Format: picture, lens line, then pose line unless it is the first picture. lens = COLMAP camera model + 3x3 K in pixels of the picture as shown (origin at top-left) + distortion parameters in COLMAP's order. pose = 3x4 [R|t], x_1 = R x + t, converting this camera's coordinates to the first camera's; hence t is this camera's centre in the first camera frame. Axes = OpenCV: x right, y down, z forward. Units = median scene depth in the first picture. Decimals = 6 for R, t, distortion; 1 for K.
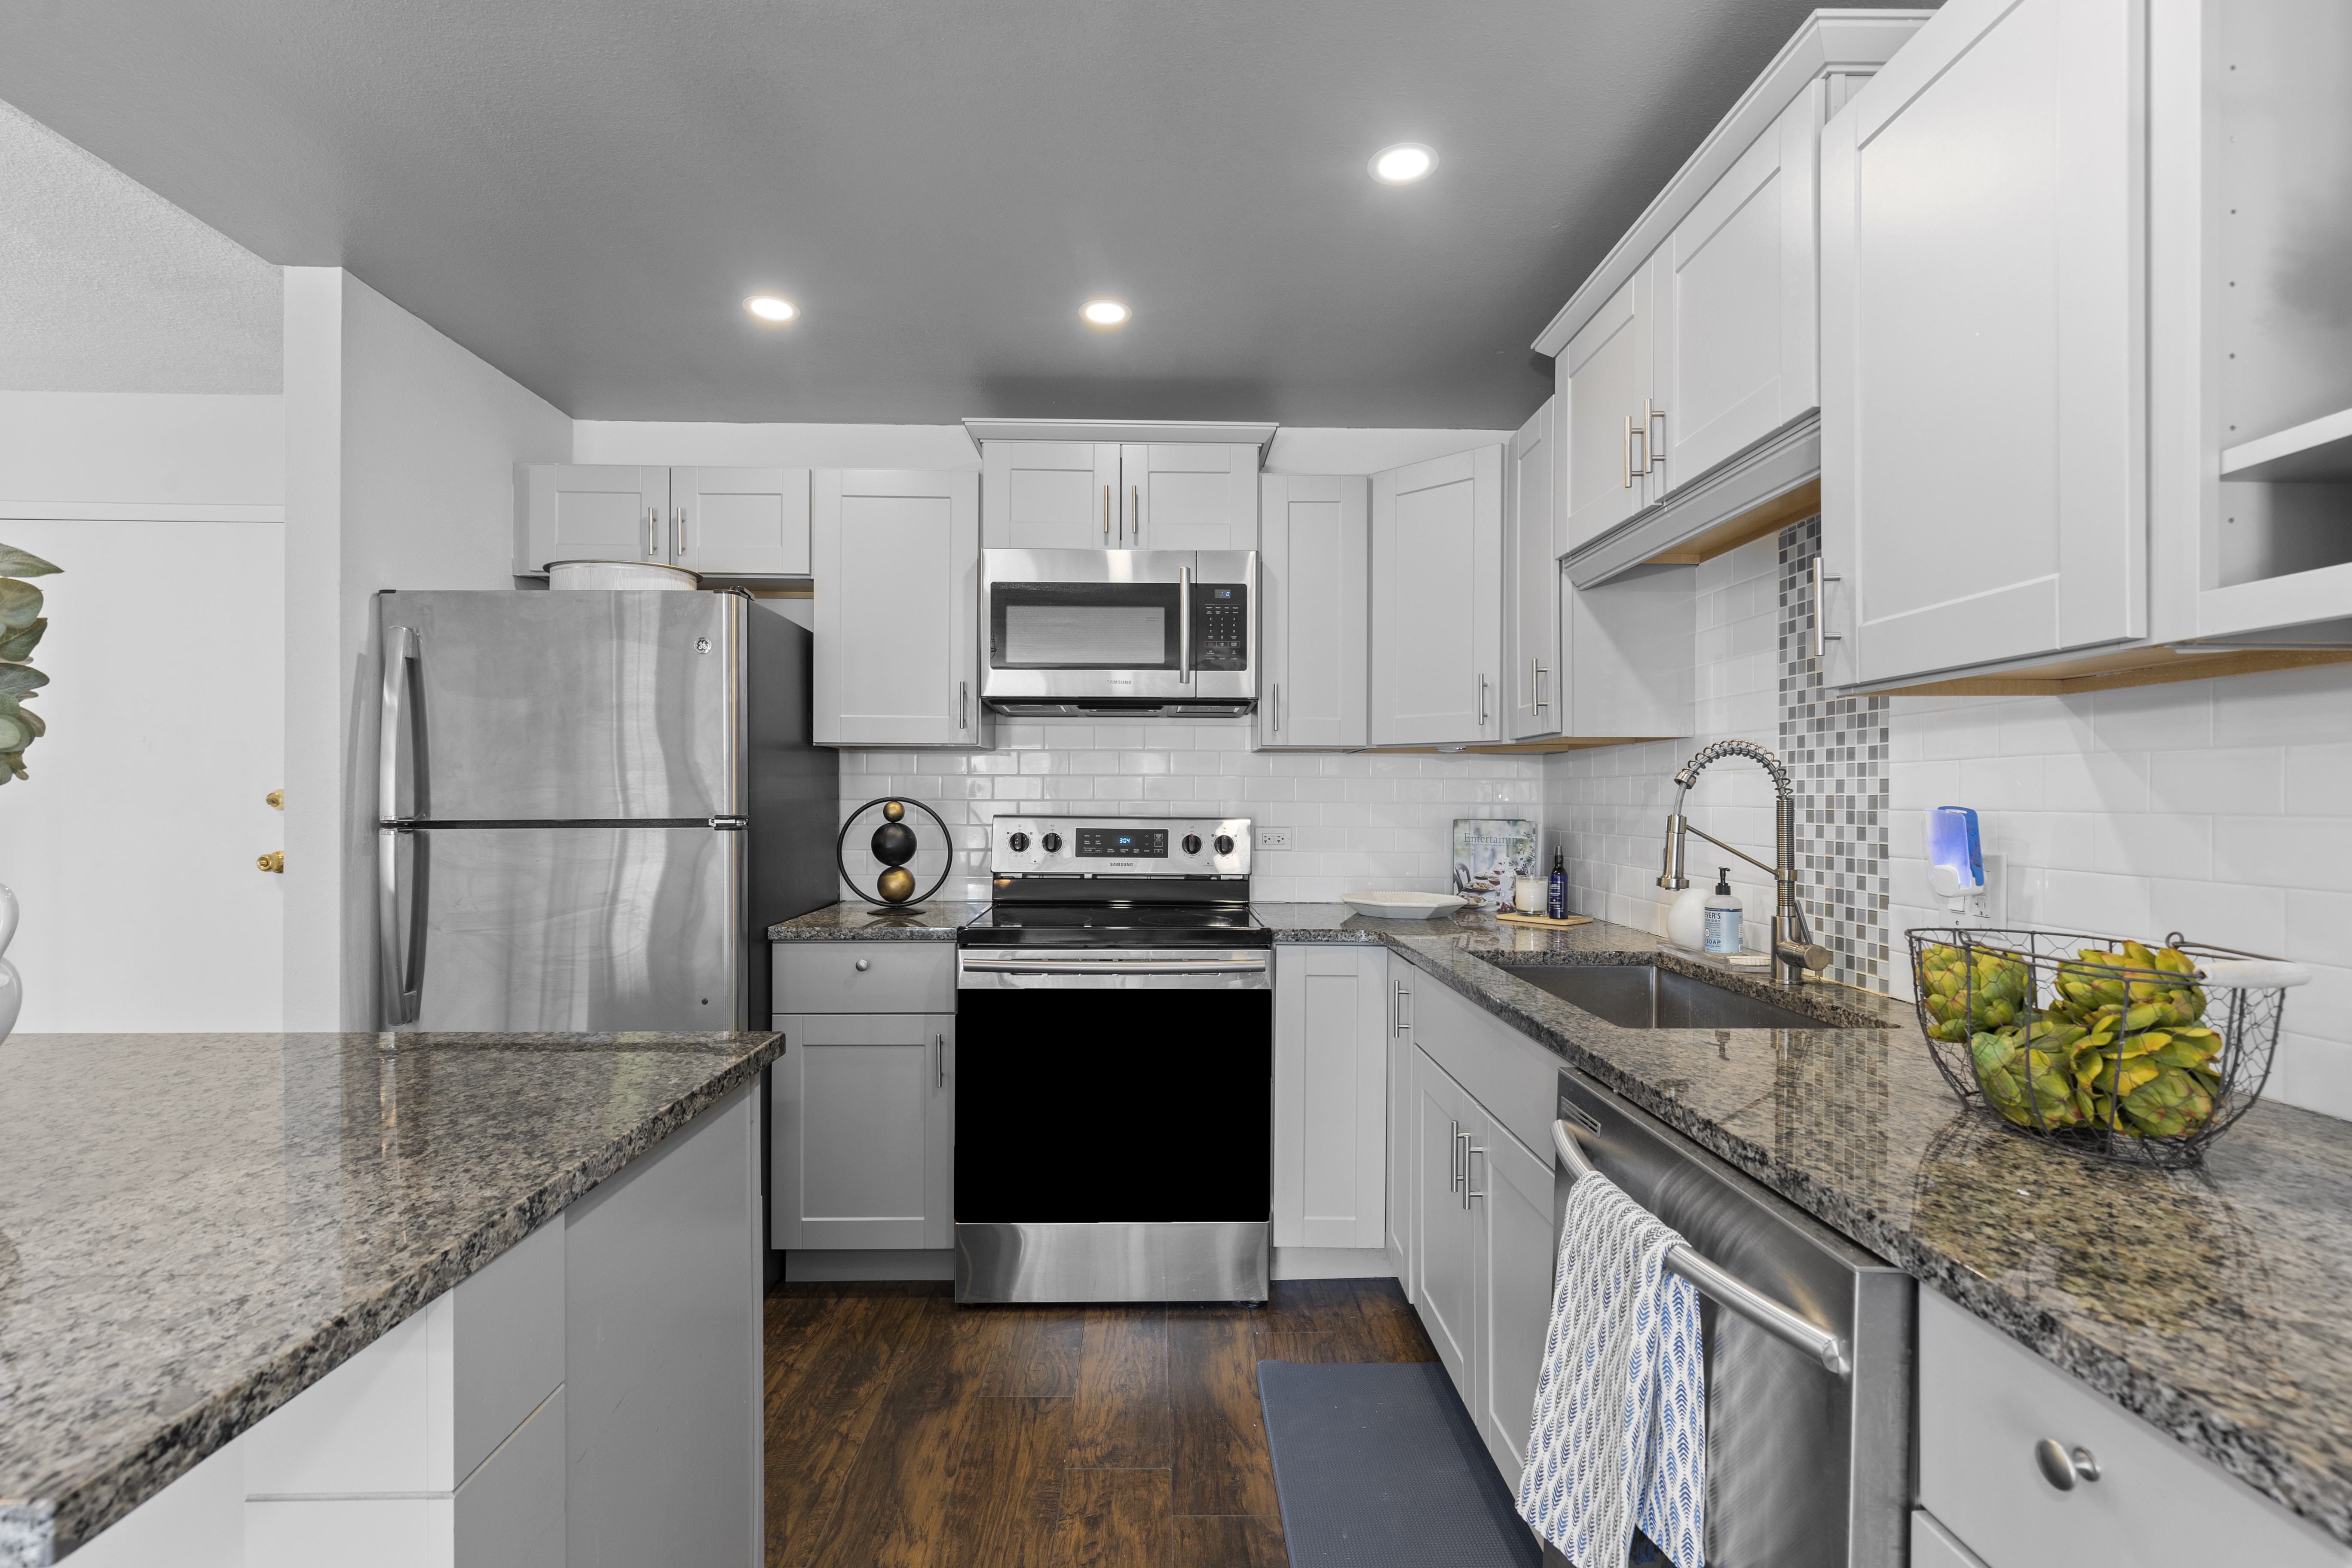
lens RADIAL K [[1057.3, 0, 1180.3], [0, 1057.3, 800.9], [0, 0, 1]] dist [0.005824, -0.001868]
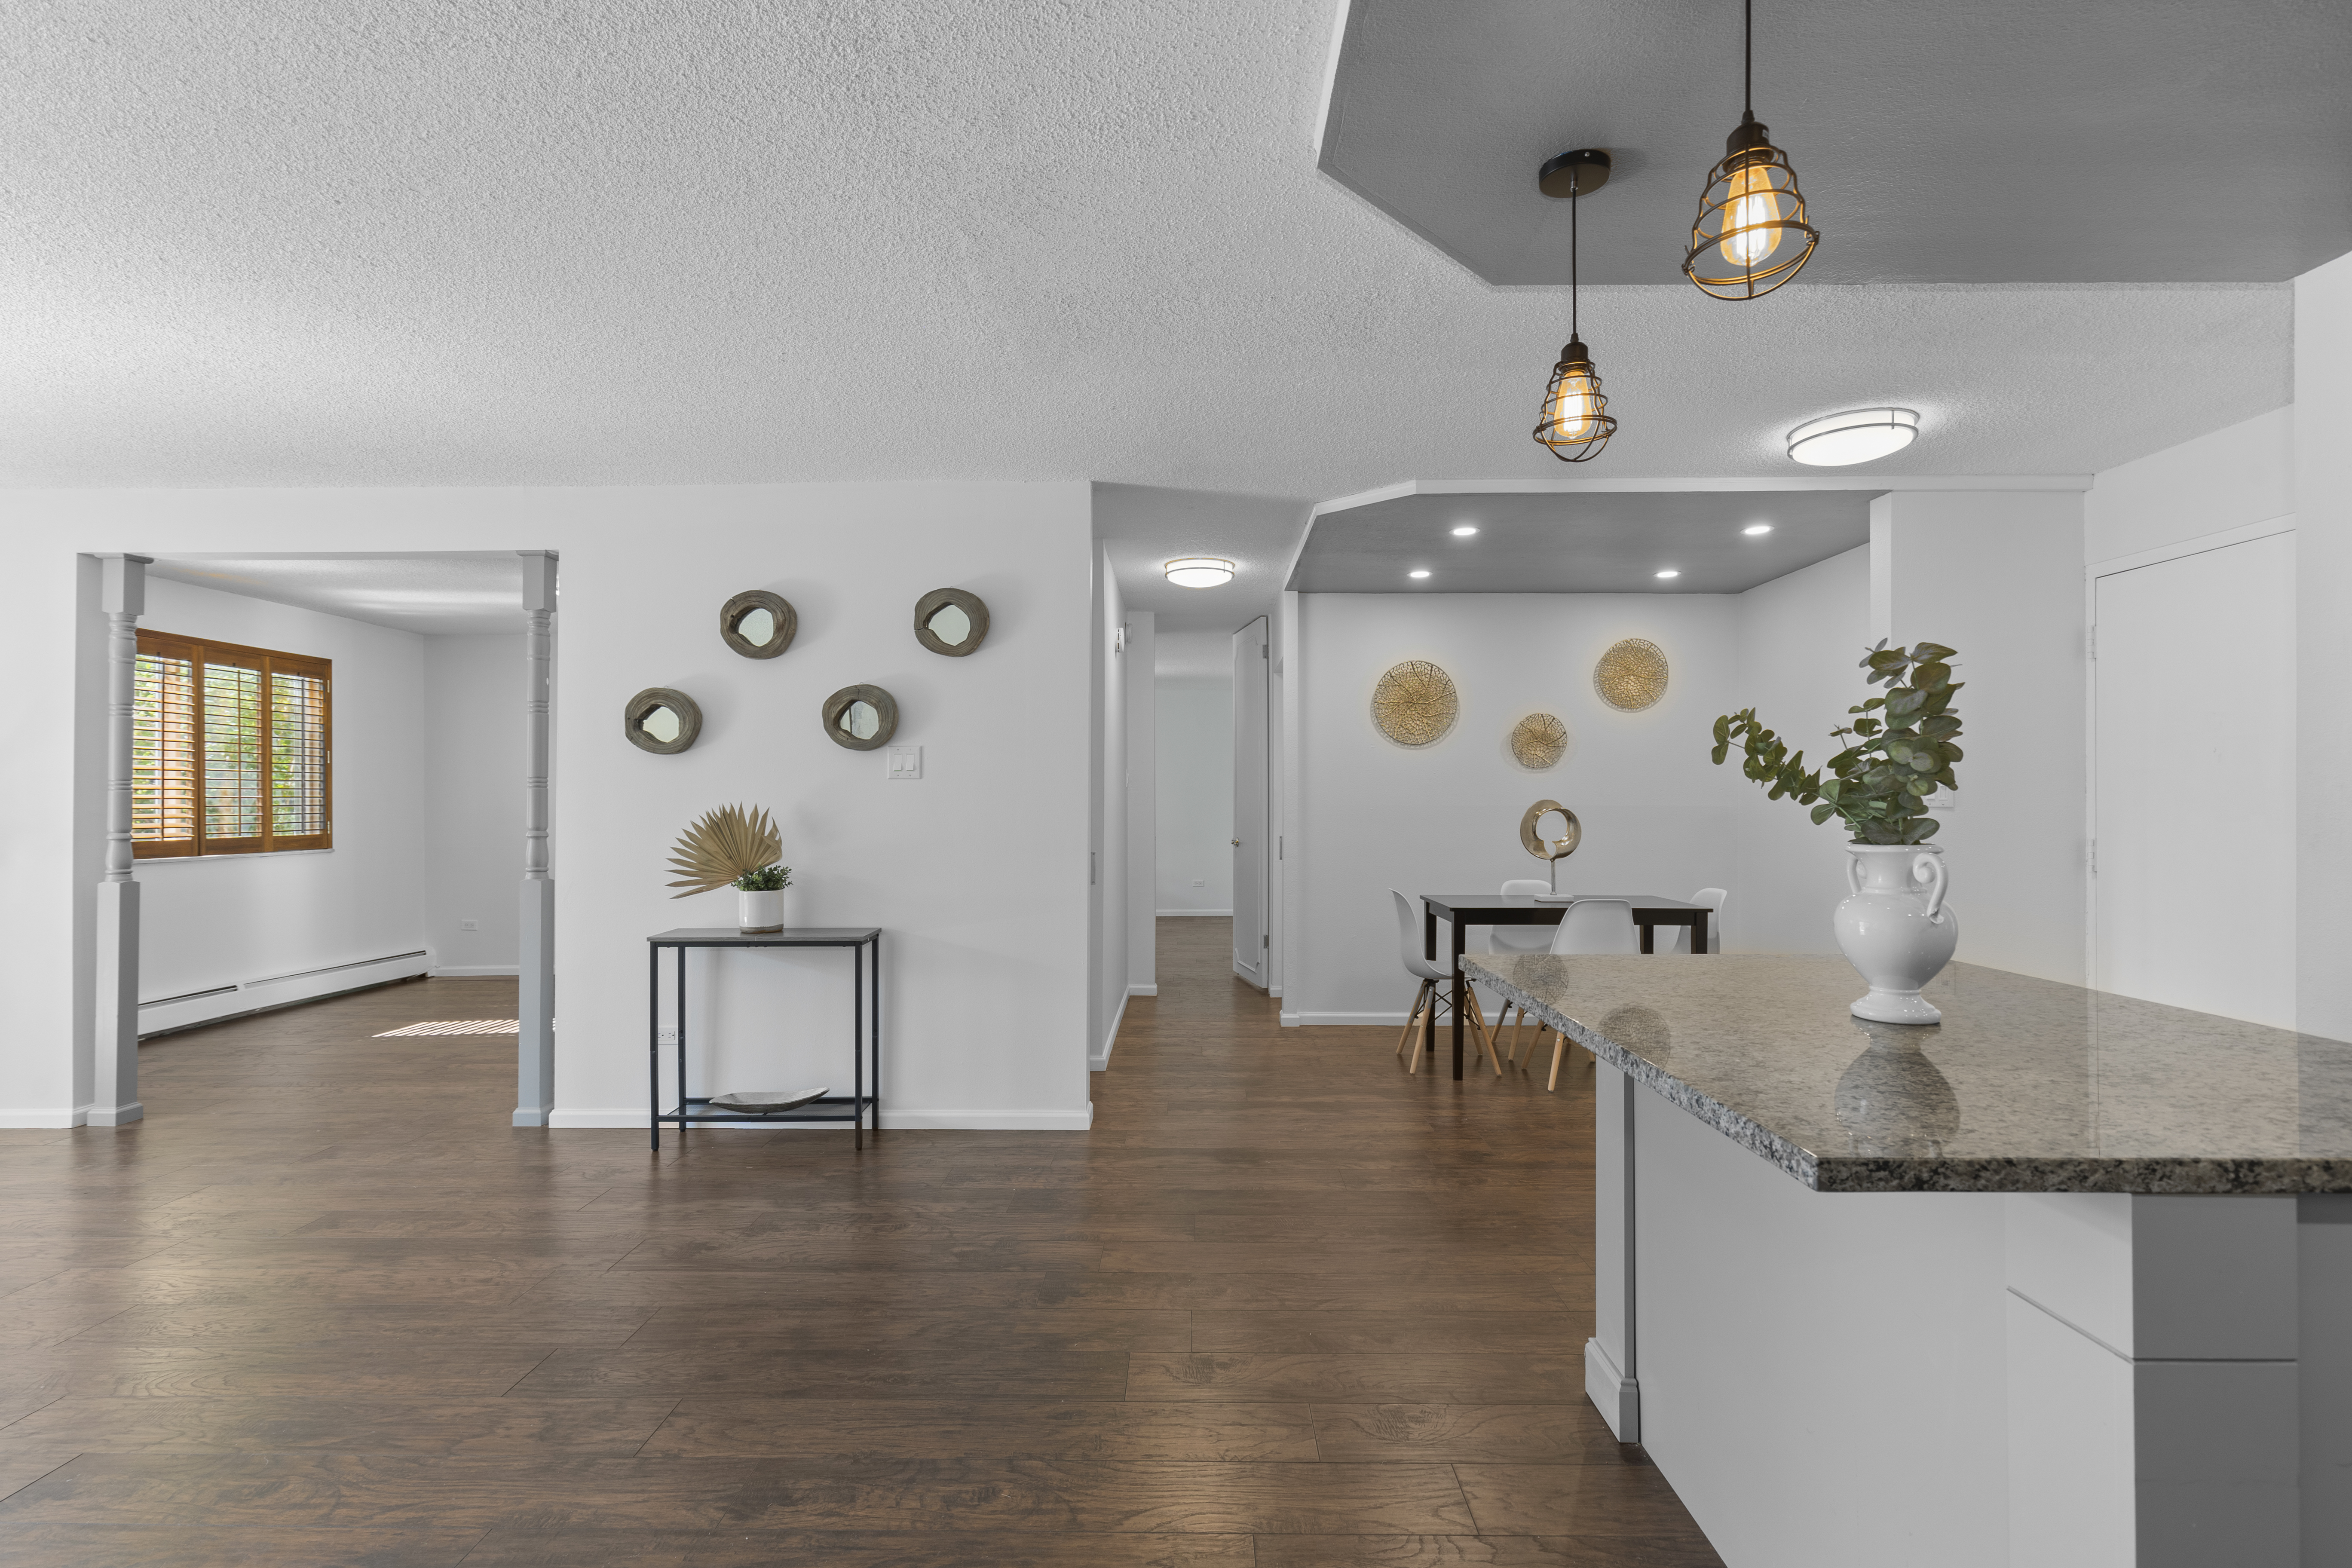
lens RADIAL K [[1057.3, 0, 1177.0], [0, 1057.3, 797.9], [0, 0, 1]] dist [0.005824, -0.001868]
pose [[-0.037850, -0.006584, -0.999262, 0.172562], [-0.002993, 0.999975, -0.006476, 0.001947], [0.999279, 0.002745, -0.037869, -0.019981]]
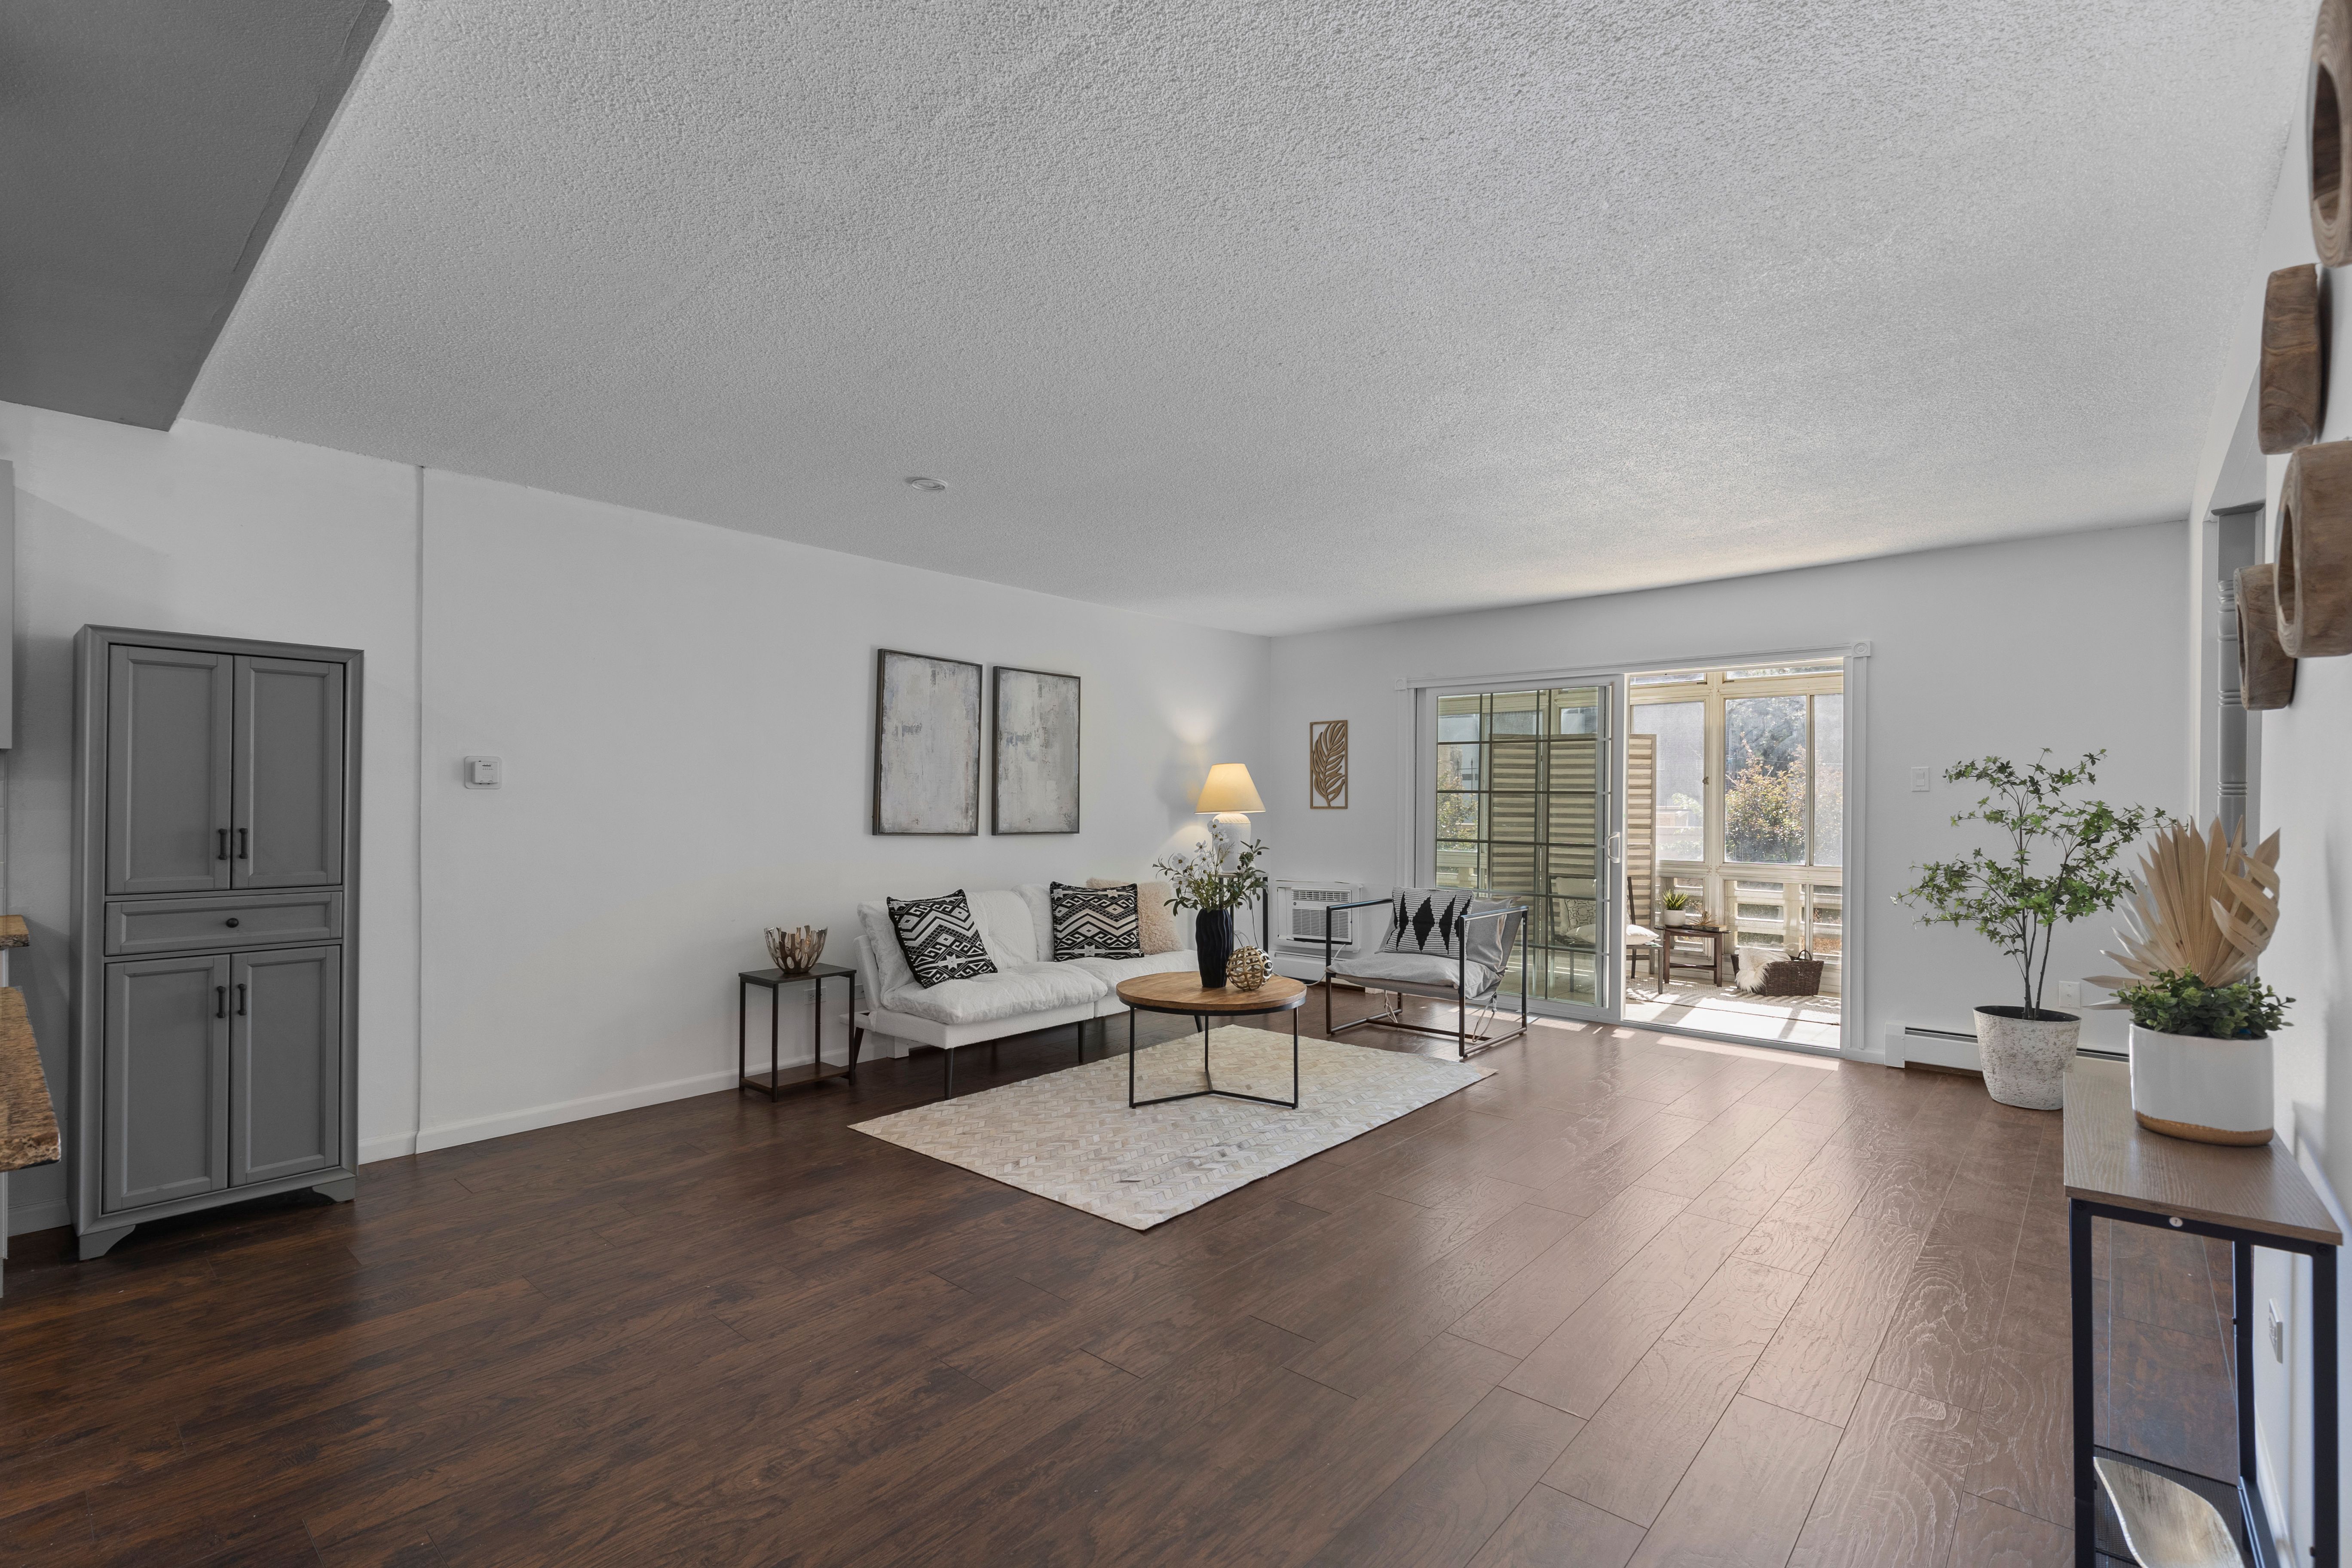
lens RADIAL K [[1057.3, 0, 1174.5], [0, 1057.3, 798.1], [0, 0, 1]] dist [0.005824, -0.001868]
pose [[-0.731090, -0.003338, 0.682273, -1.252793], [-0.003246, 0.999994, 0.001414, -0.009195], [-0.682273, -0.001181, -0.731097, 0.178415]]
